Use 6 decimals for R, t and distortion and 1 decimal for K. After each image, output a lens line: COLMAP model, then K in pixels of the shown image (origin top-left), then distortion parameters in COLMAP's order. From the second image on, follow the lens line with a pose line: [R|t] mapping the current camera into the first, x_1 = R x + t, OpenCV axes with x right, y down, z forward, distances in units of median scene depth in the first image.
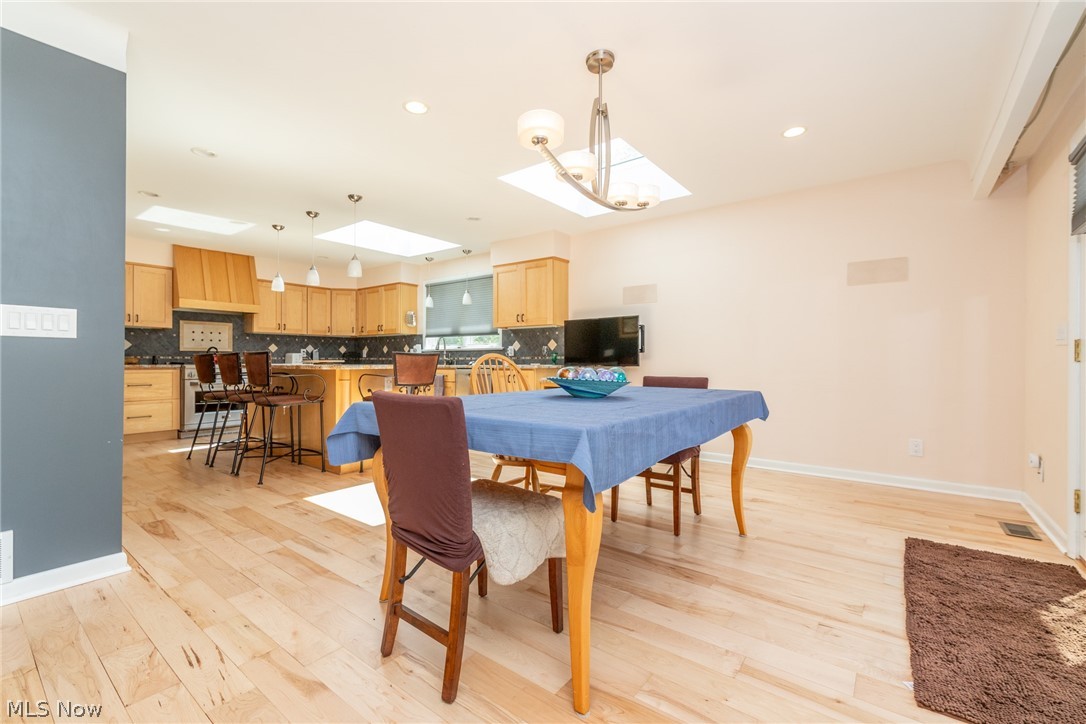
lens RADIAL K [[468.5, 0, 537.4], [0, 468.5, 358.3], [0, 0, 1]] dist [0.001510, 0.000162]
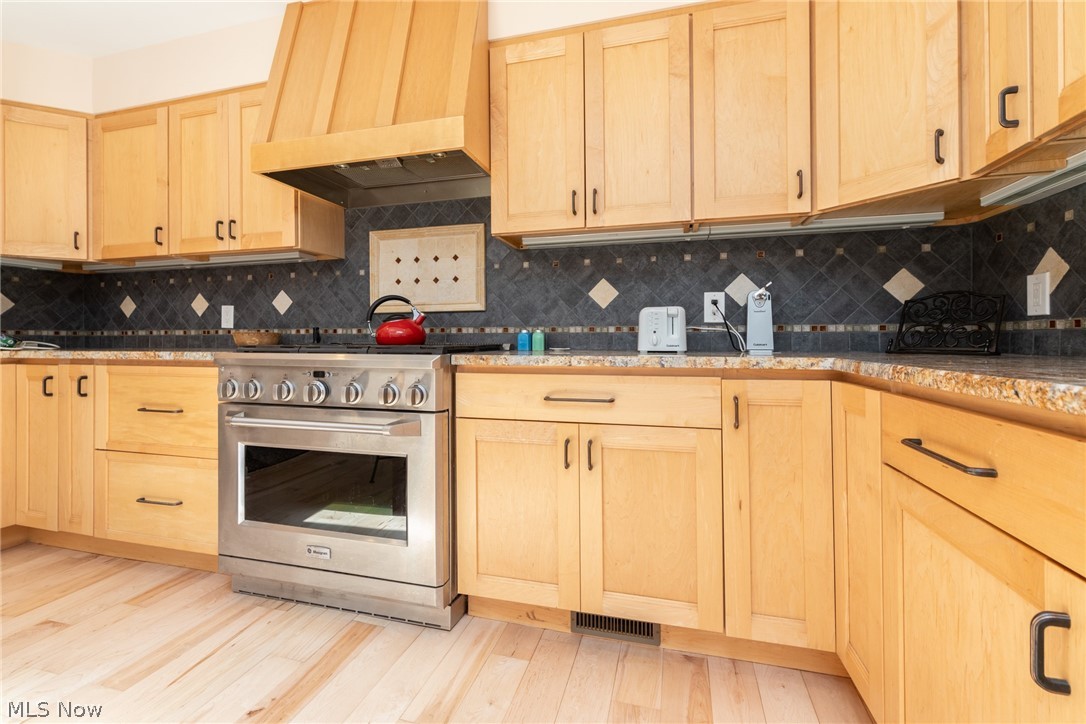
lens RADIAL K [[482.2, 0, 543.2], [0, 482.2, 336.7], [0, 0, 1]] dist [0.000775, 0.000117]
pose [[0.388055, -0.008158, -0.921600, -0.373624], [0.009139, 0.999946, -0.005003, 0.006401], [0.921591, -0.006481, 0.388108, 1.031744]]
